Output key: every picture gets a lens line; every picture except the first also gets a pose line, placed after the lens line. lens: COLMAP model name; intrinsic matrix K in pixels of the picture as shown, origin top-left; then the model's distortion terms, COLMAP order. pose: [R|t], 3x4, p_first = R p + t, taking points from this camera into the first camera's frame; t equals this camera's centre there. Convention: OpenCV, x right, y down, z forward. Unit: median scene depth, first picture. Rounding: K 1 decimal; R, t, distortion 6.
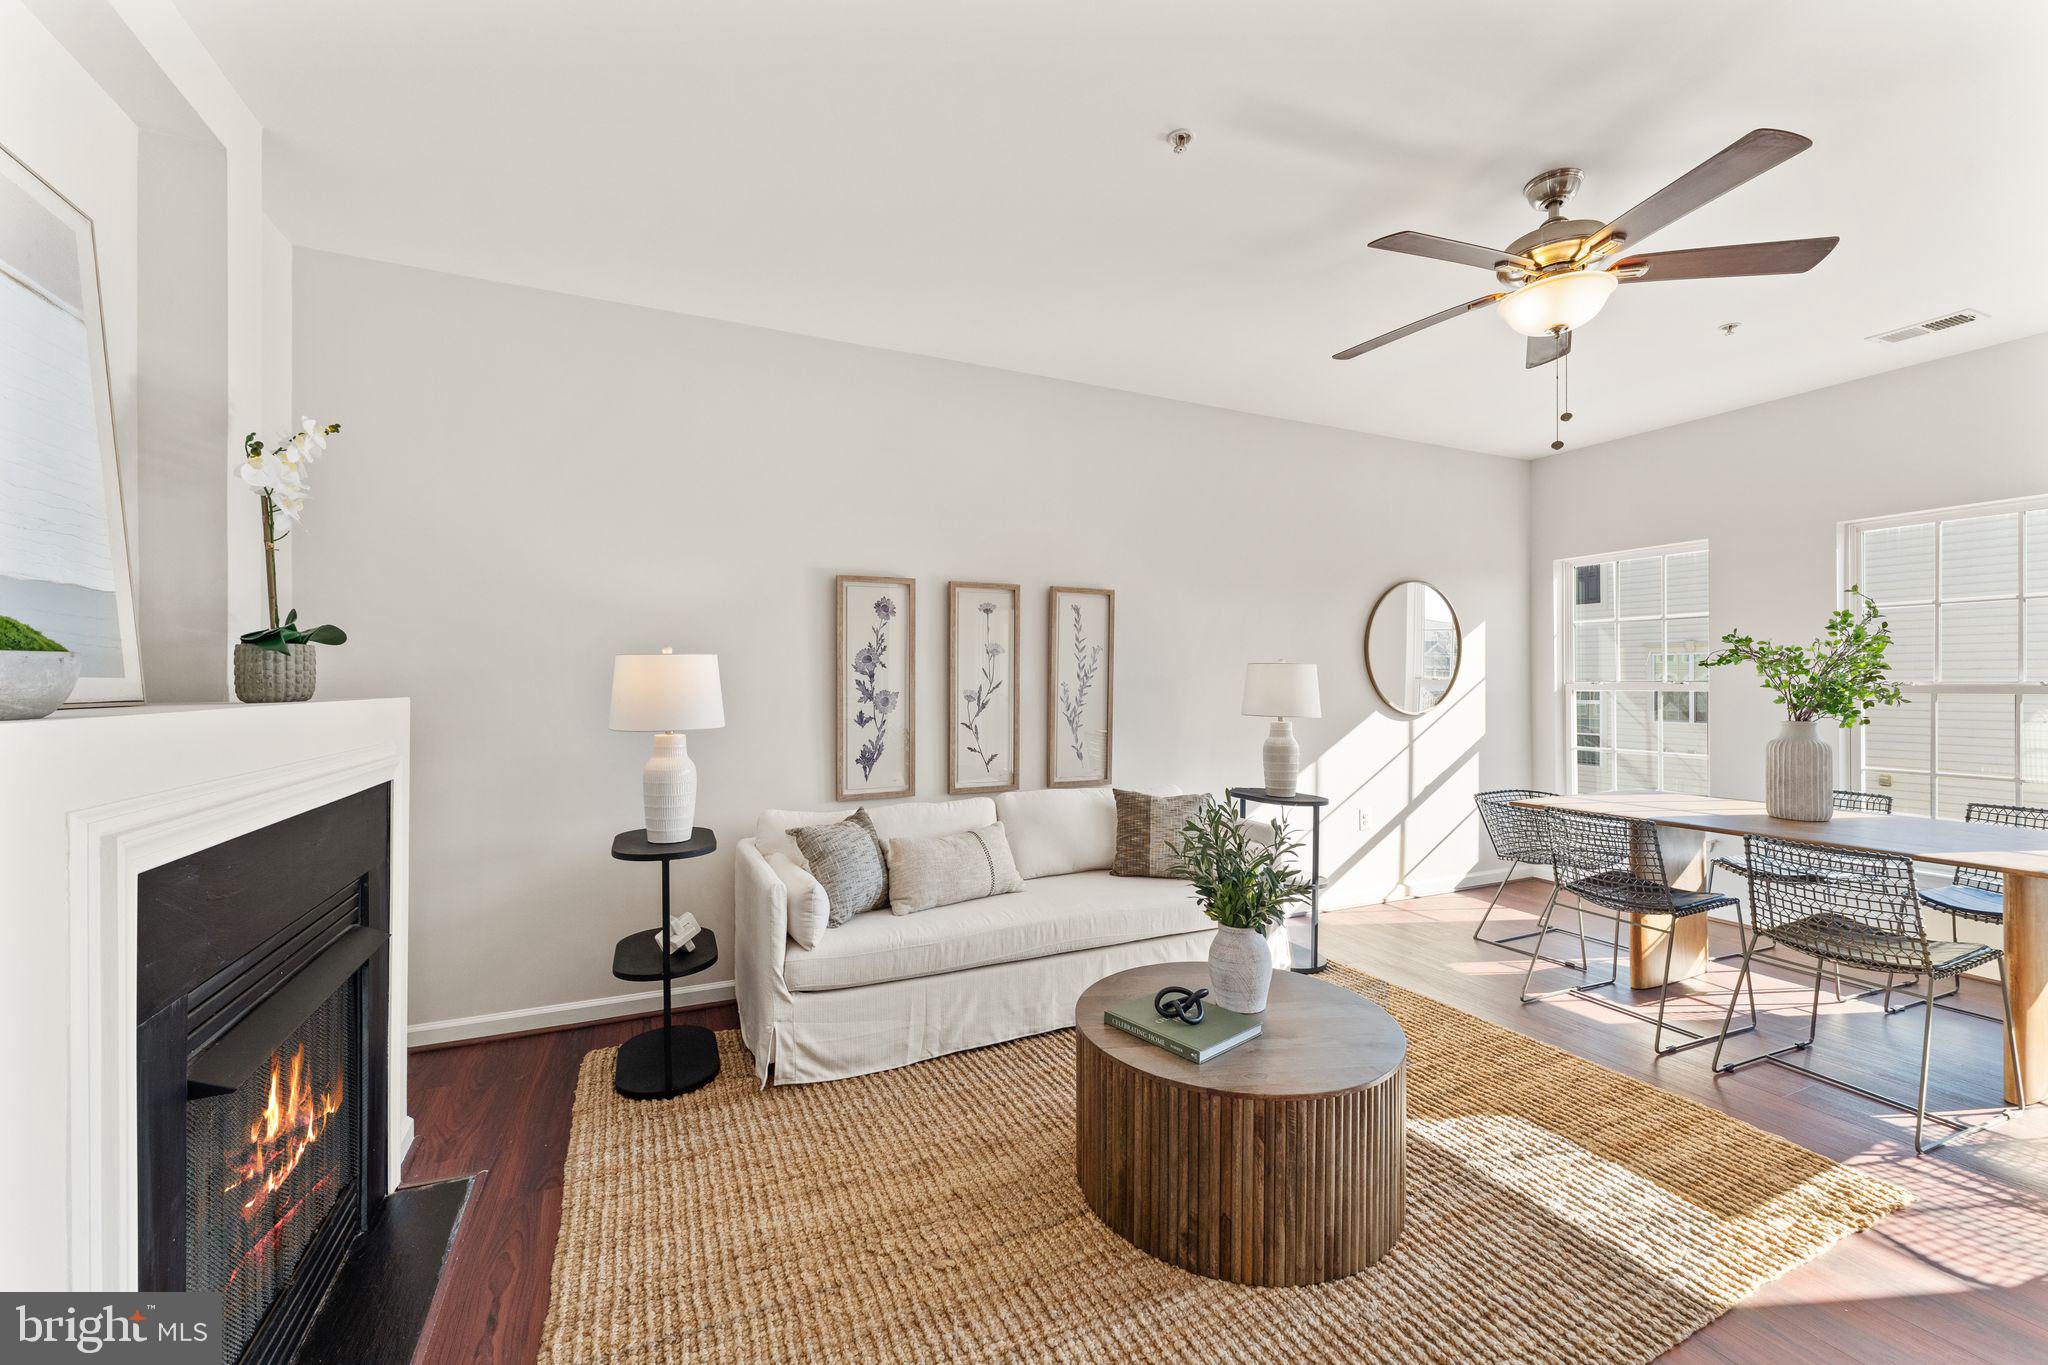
lens RADIAL K [[825.5, 0, 1028.7], [0, 825.5, 682.3], [0, 0, 1]] dist [-0.001072, 0.000171]
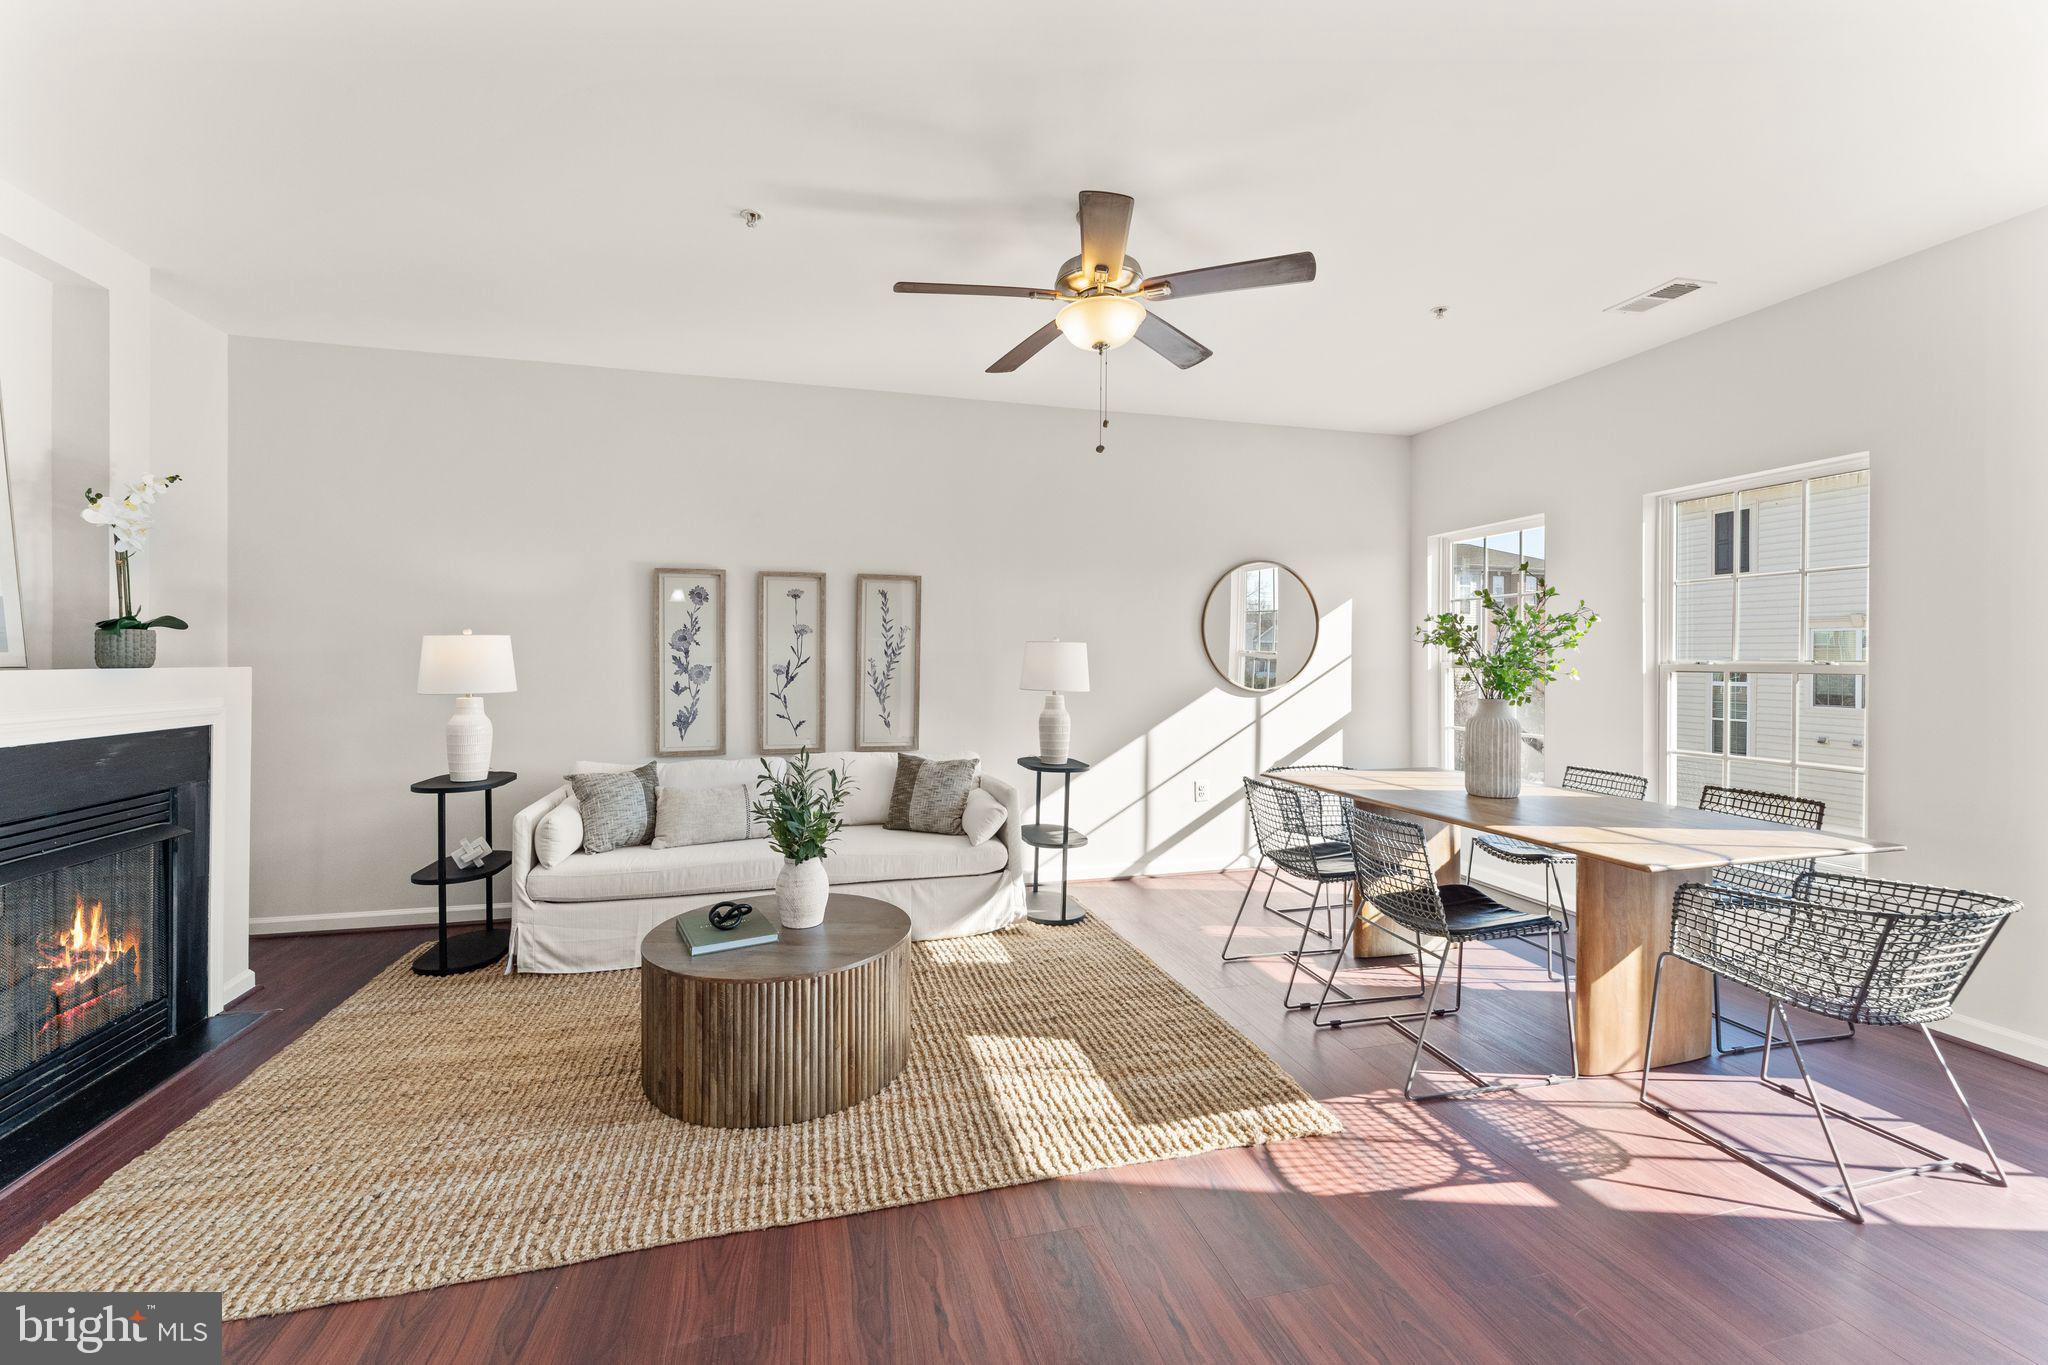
lens RADIAL K [[825.5, 0, 1021.4], [0, 825.5, 662.9], [0, 0, 1]] dist [-0.001072, 0.000171]
pose [[0.984863, 0.004043, -0.173289, 0.512629], [-0.003509, 0.999988, 0.003384, 0.001685], [0.173301, -0.002725, 0.984865, -0.092568]]
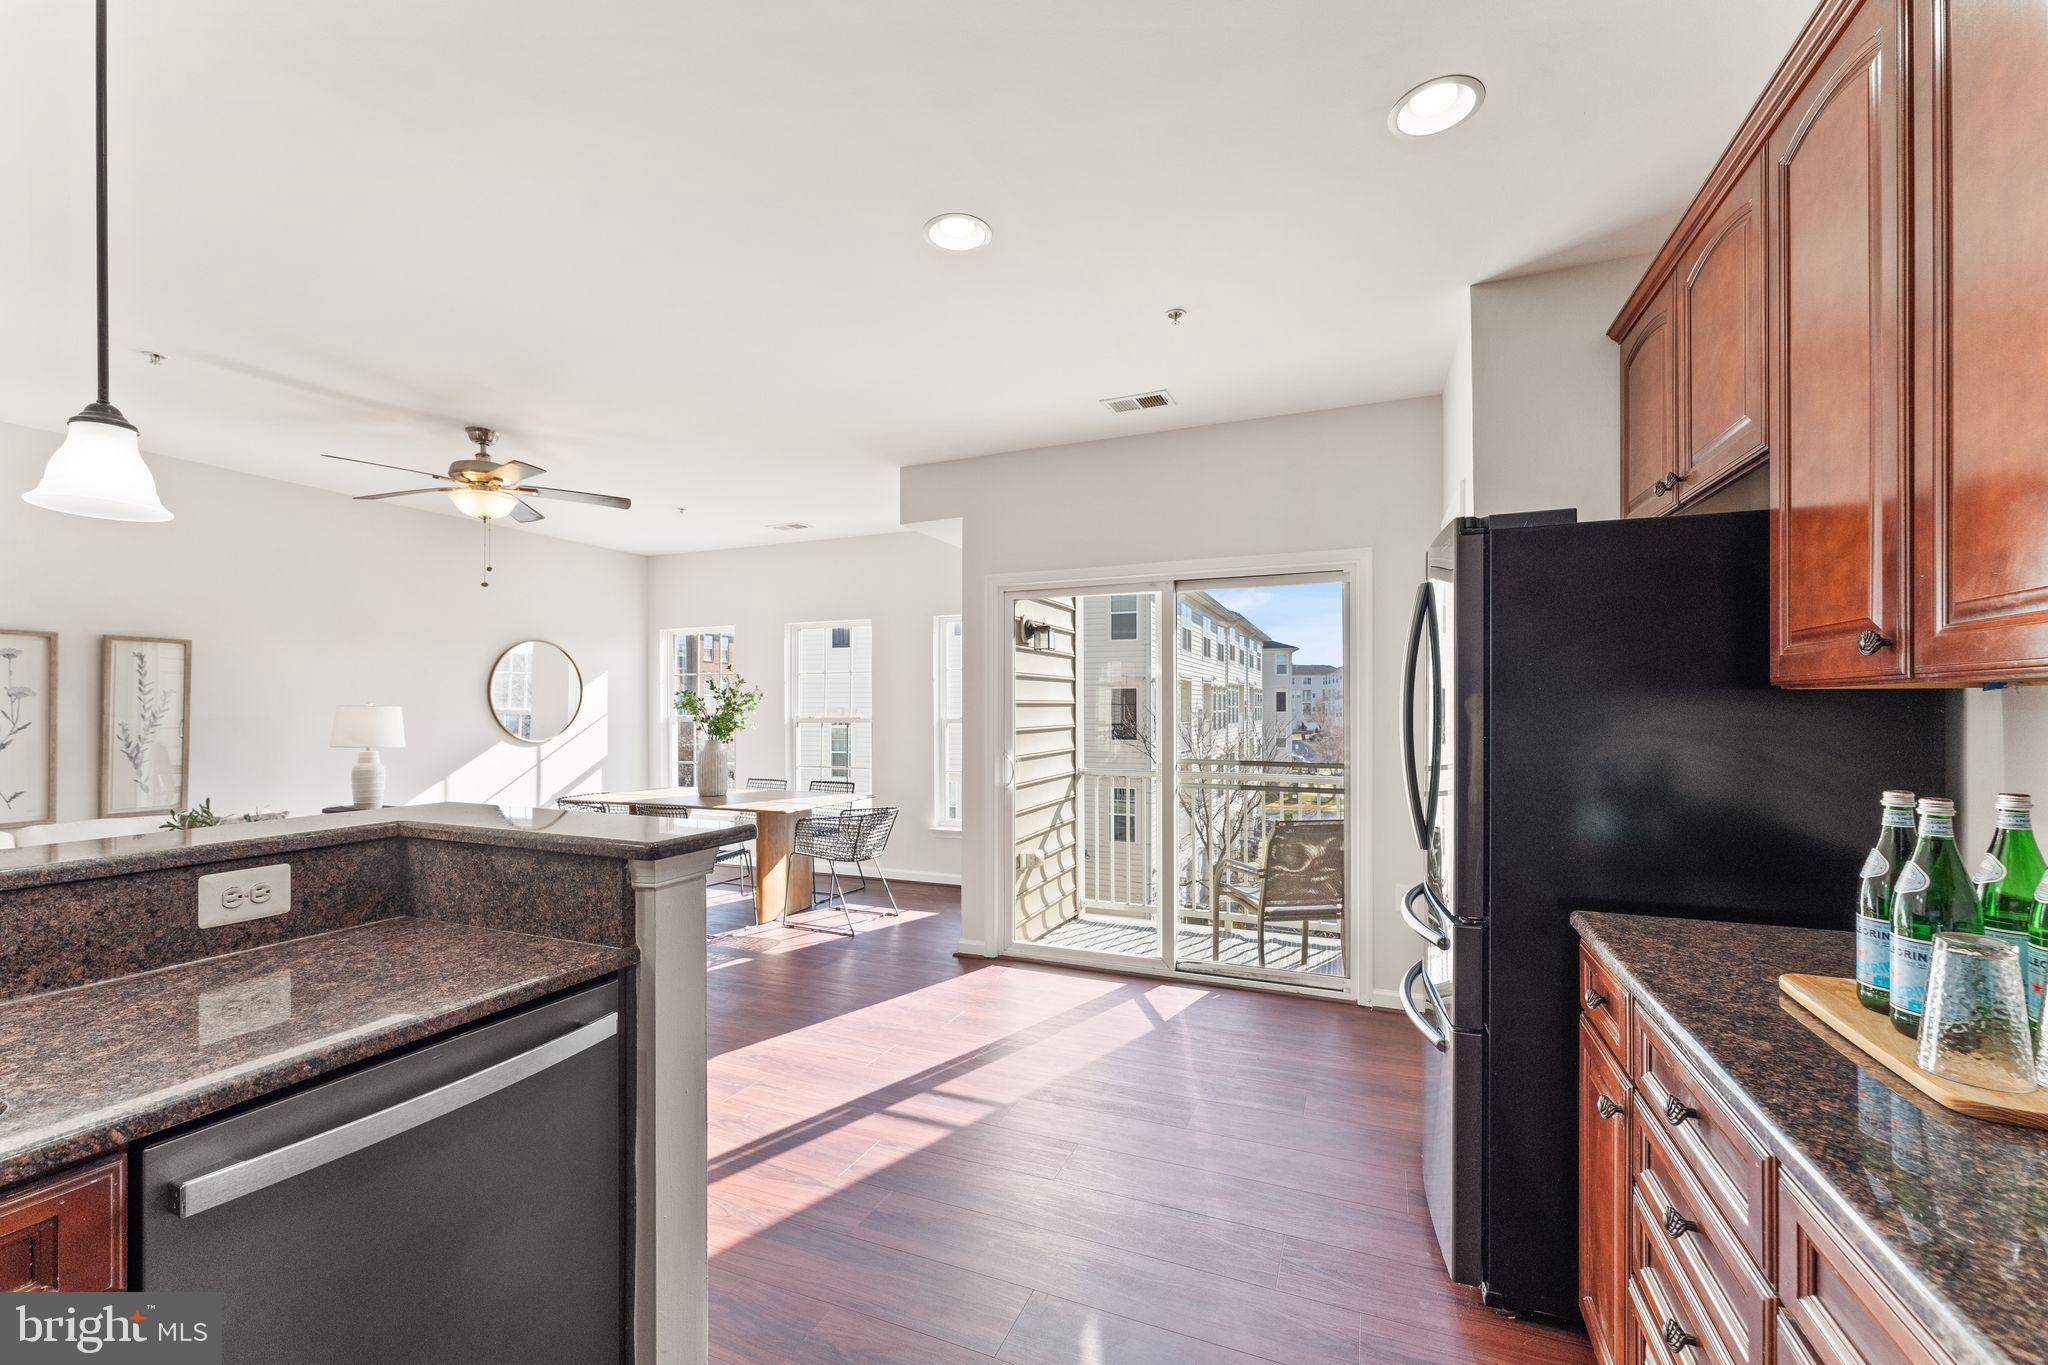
lens RADIAL K [[825.5, 0, 1024.2], [0, 825.5, 706.5], [0, 0, 1]] dist [-0.001072, 0.000171]
pose [[0.734664, -0.000012, 0.678431, 0.208898], [0.001825, 0.999996, -0.001960, -0.019163], [-0.678428, 0.002678, 0.734662, -0.723544]]
